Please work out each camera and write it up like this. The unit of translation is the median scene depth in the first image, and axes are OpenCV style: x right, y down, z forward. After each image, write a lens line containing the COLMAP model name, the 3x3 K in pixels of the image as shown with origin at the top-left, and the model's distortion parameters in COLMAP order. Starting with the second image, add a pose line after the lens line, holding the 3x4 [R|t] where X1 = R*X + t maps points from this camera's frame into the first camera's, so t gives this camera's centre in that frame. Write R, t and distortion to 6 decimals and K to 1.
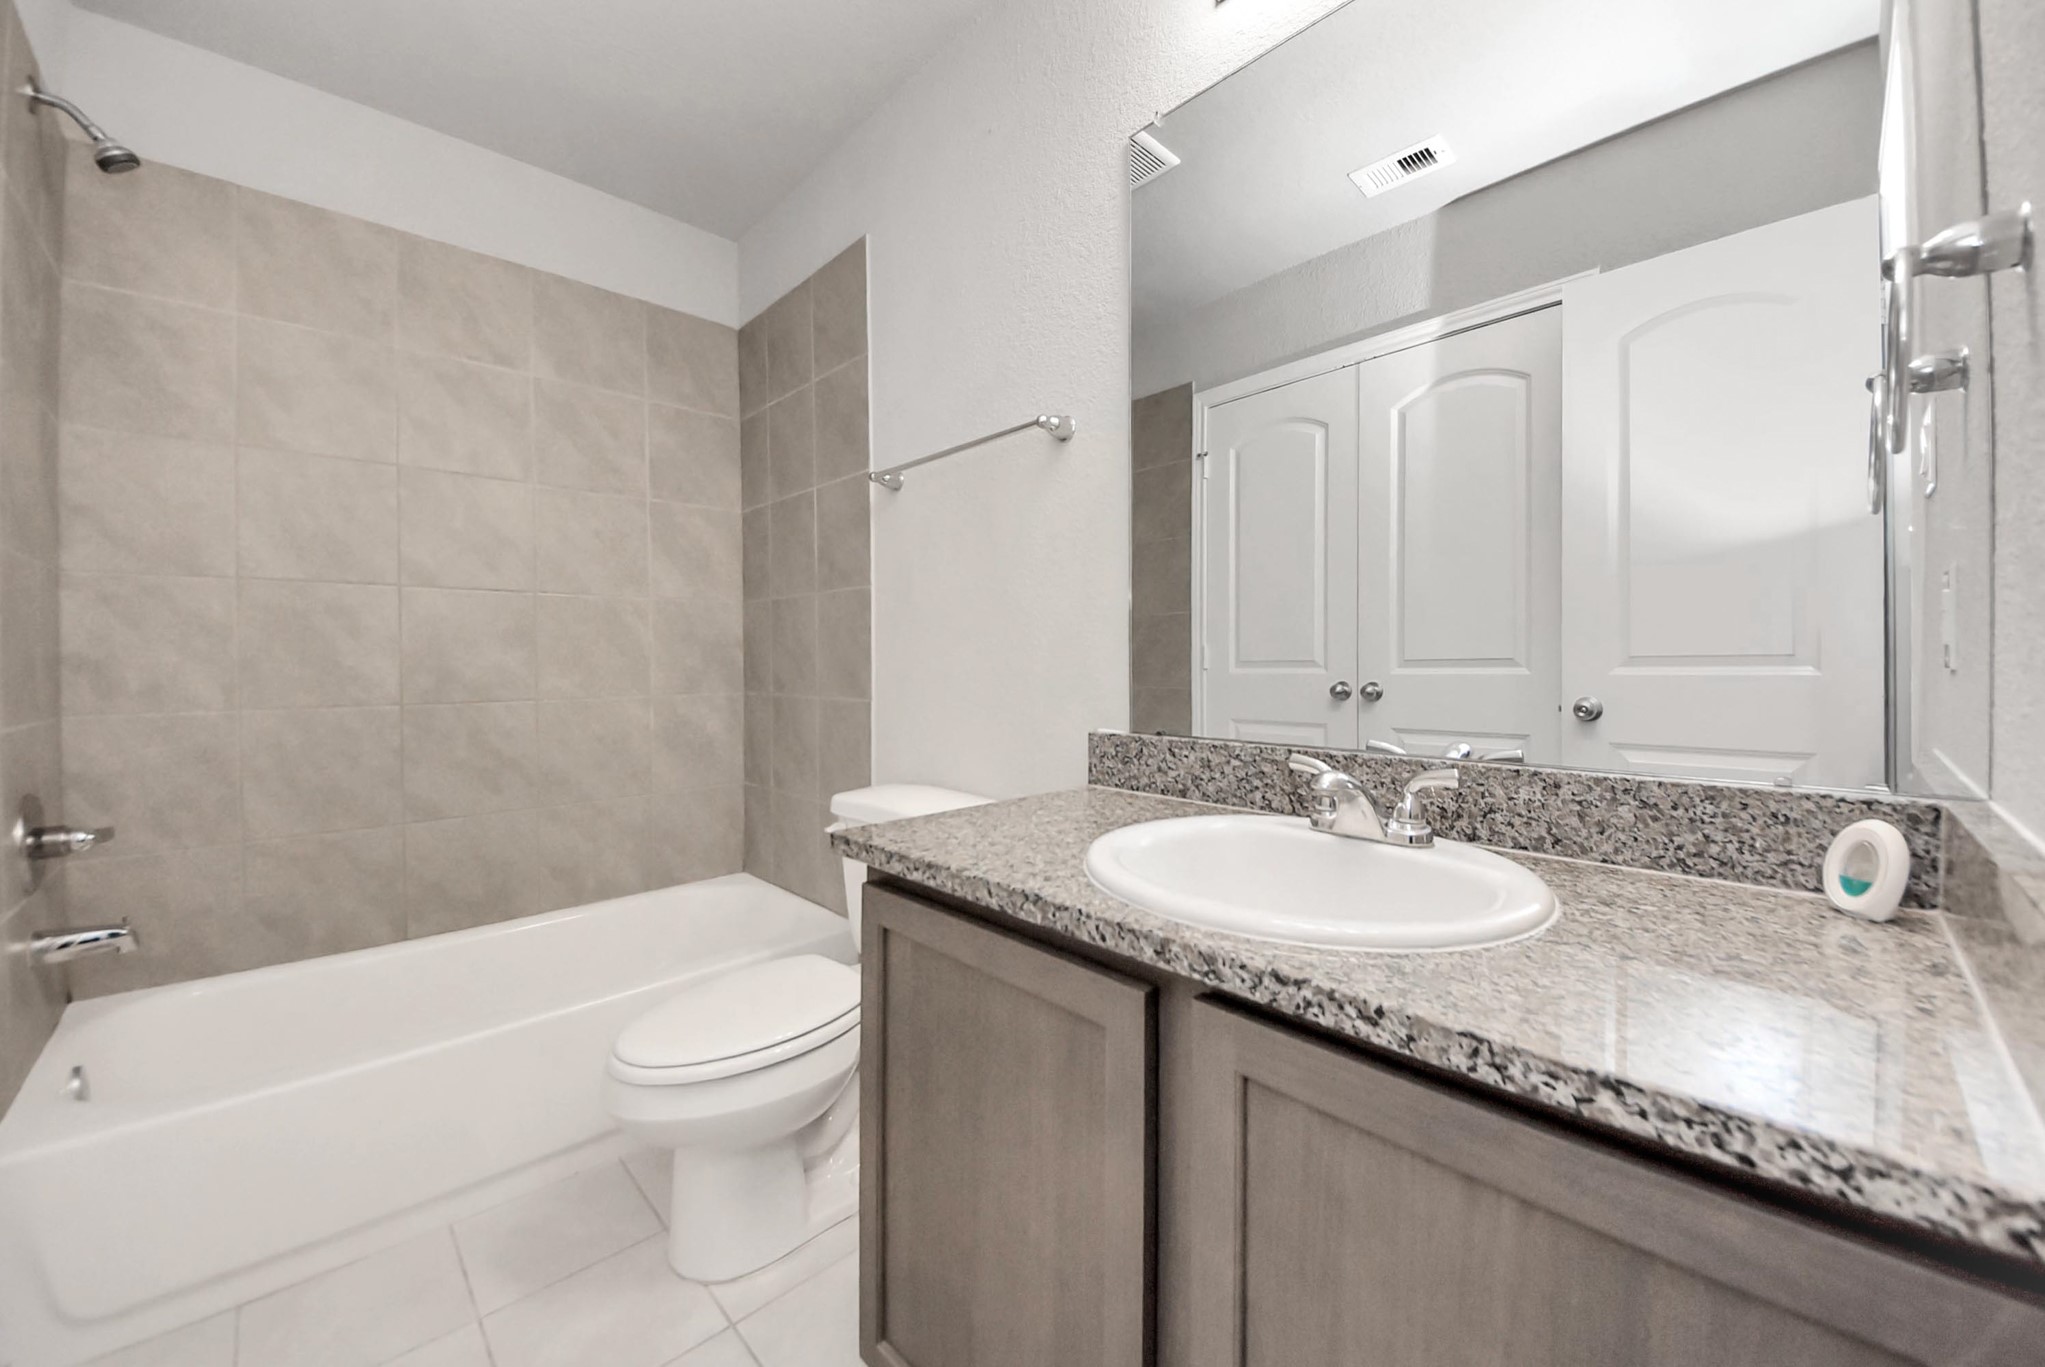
lens RADIAL K [[762.0, 0, 1019.7], [0, 762.0, 654.0], [0, 0, 1]] dist [0.001000, -0.000091]
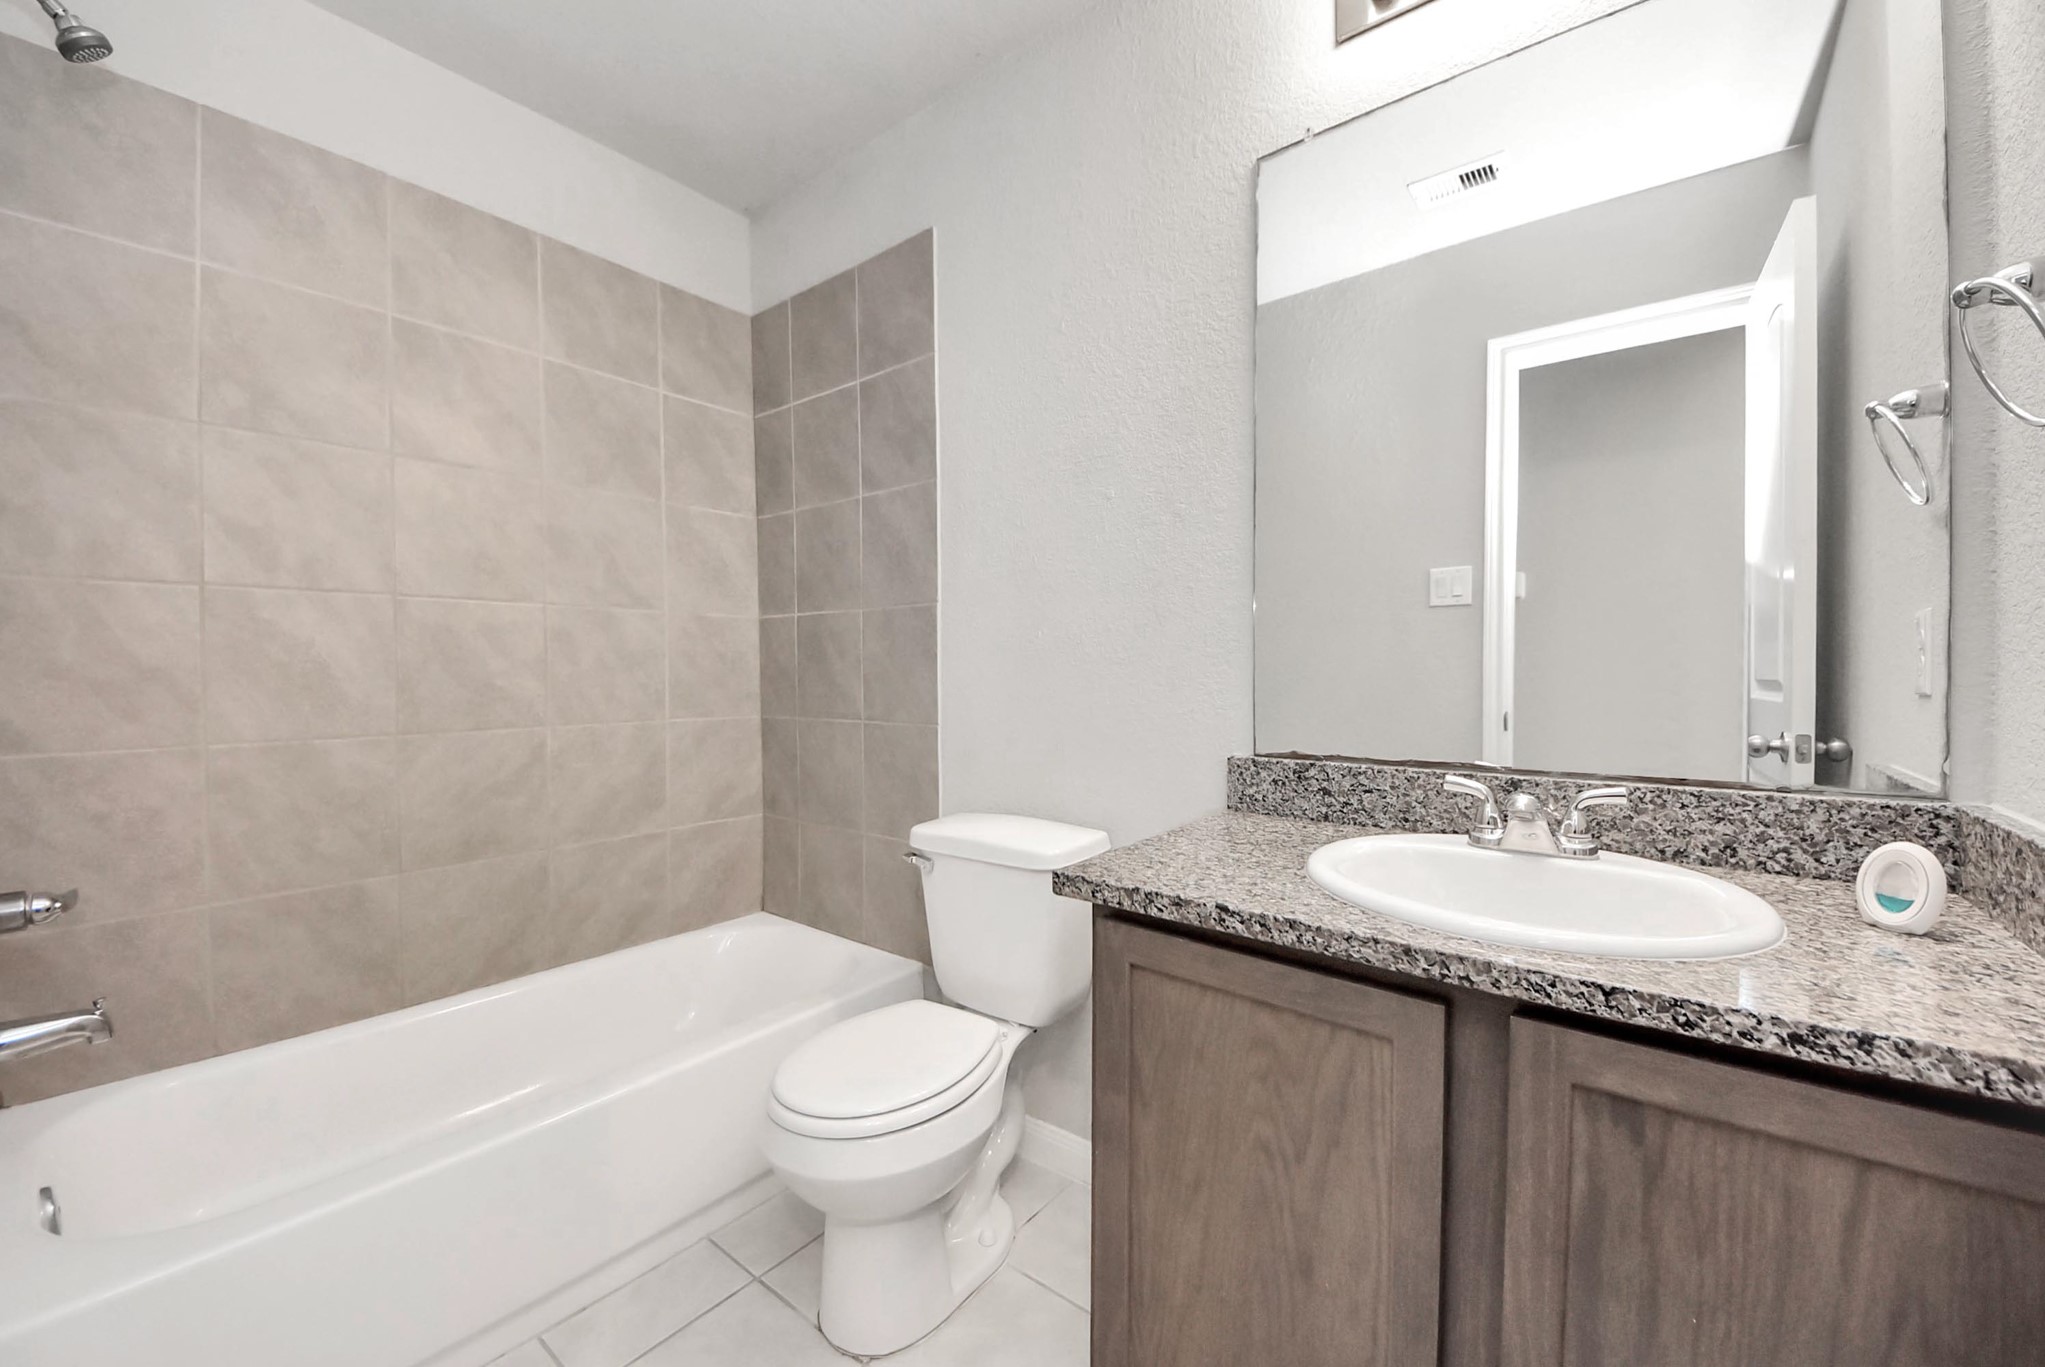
lens RADIAL K [[774.8, 0, 1033.5], [0, 774.8, 689.8], [0, 0, 1]] dist [0.000194, -0.000235]
pose [[0.987590, 0.000010, 0.157054, -0.339774], [-0.003325, 0.999777, 0.020848, -0.004081], [-0.157018, -0.021111, 0.987370, 0.046385]]
